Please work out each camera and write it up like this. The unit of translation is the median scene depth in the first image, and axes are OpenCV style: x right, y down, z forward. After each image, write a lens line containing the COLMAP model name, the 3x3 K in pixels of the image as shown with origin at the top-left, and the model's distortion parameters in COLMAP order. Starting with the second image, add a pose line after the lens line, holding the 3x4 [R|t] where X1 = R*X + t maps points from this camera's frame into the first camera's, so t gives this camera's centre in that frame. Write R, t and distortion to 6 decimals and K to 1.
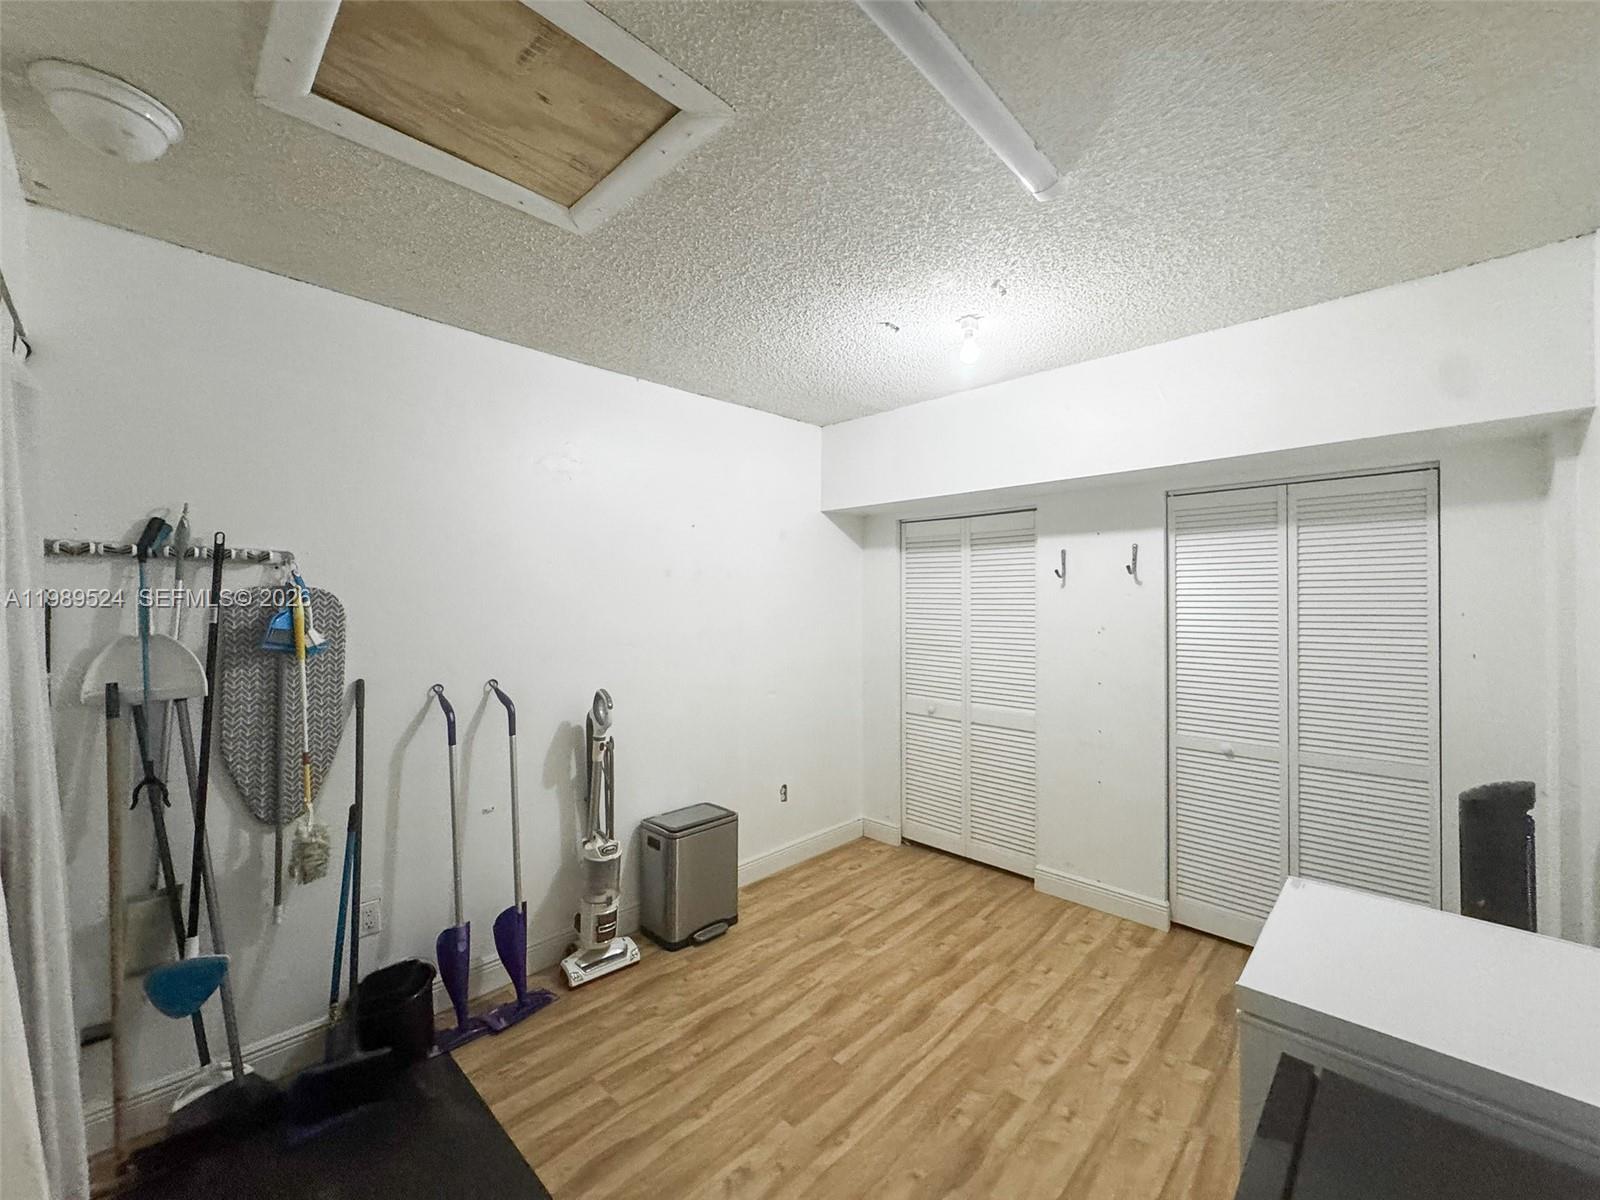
lens RADIAL K [[637.8, 0, 797.6], [0, 637.8, 598.1], [0, 0, 1]] dist [-0.001350, 0.000132]
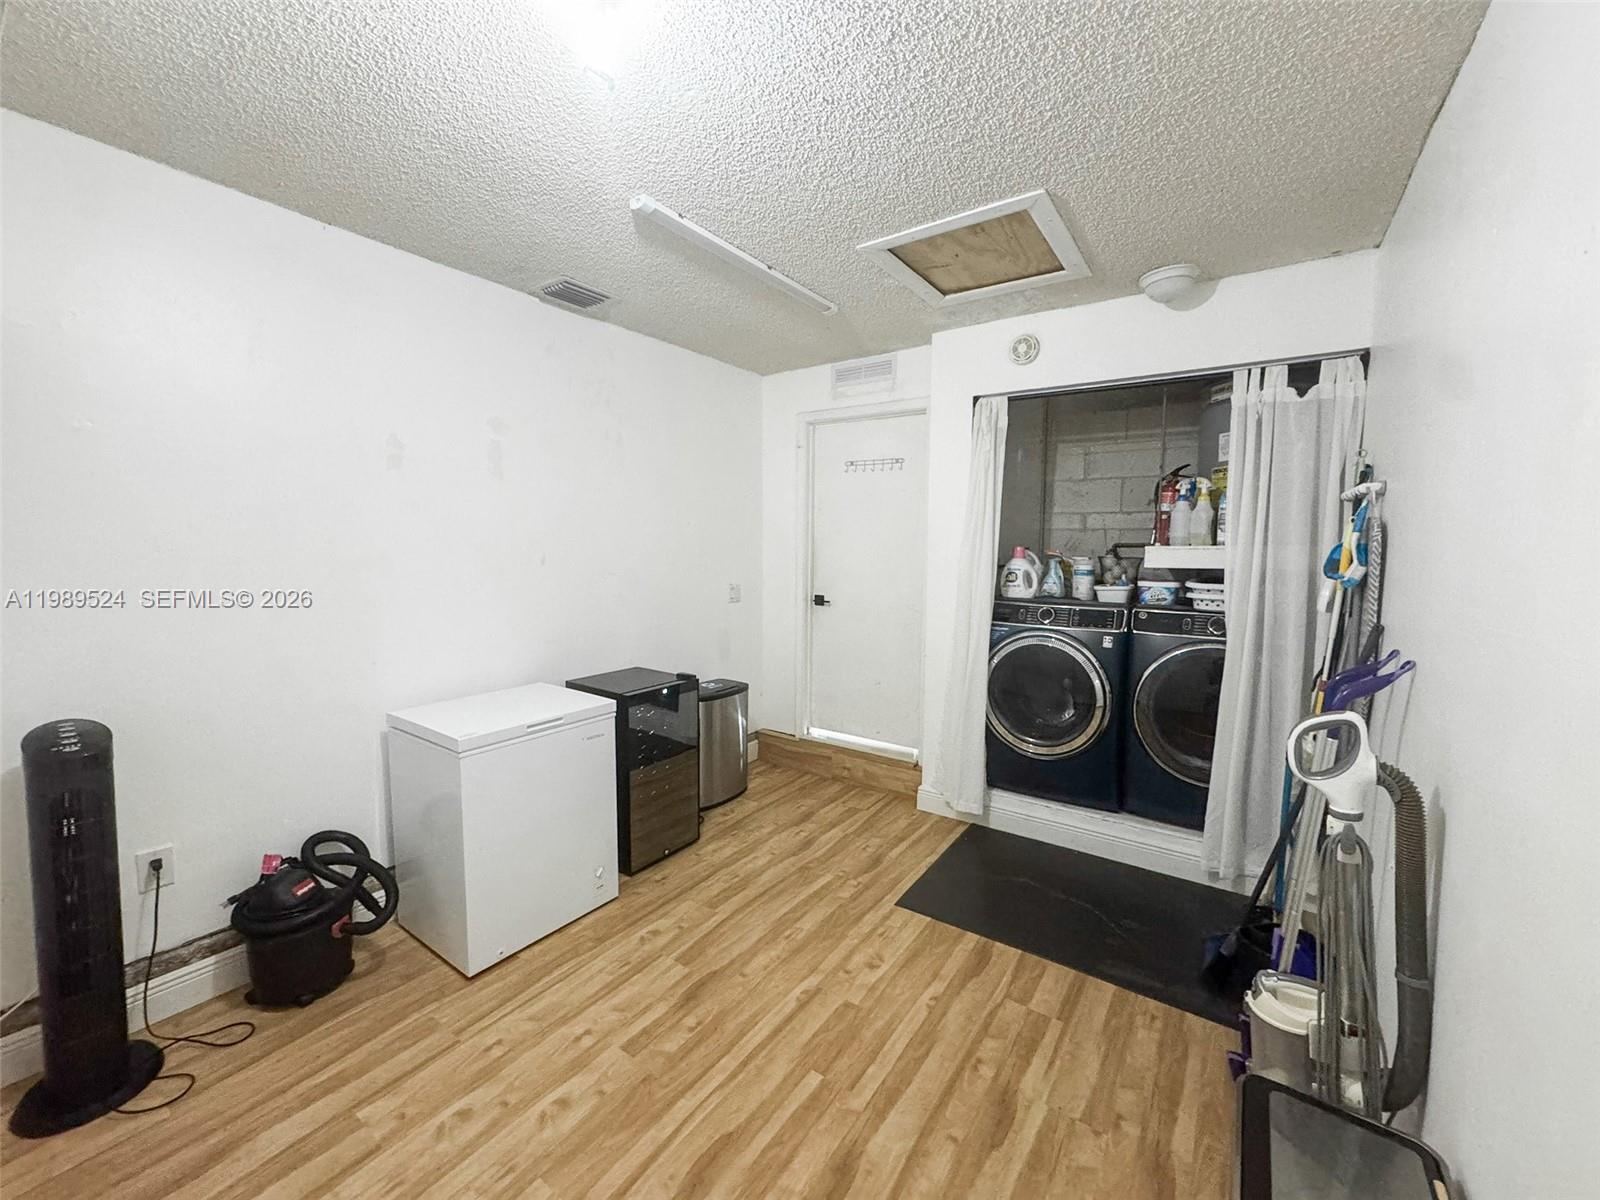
lens RADIAL K [[637.8, 0, 797.6], [0, 637.8, 598.1], [0, 0, 1]] dist [-0.001350, 0.000132]
pose [[-0.988338, 0.006179, -0.152150, 0.221348], [-0.007016, 0.996268, 0.086032, 0.026017], [0.152114, 0.086096, -0.984606, 1.840767]]
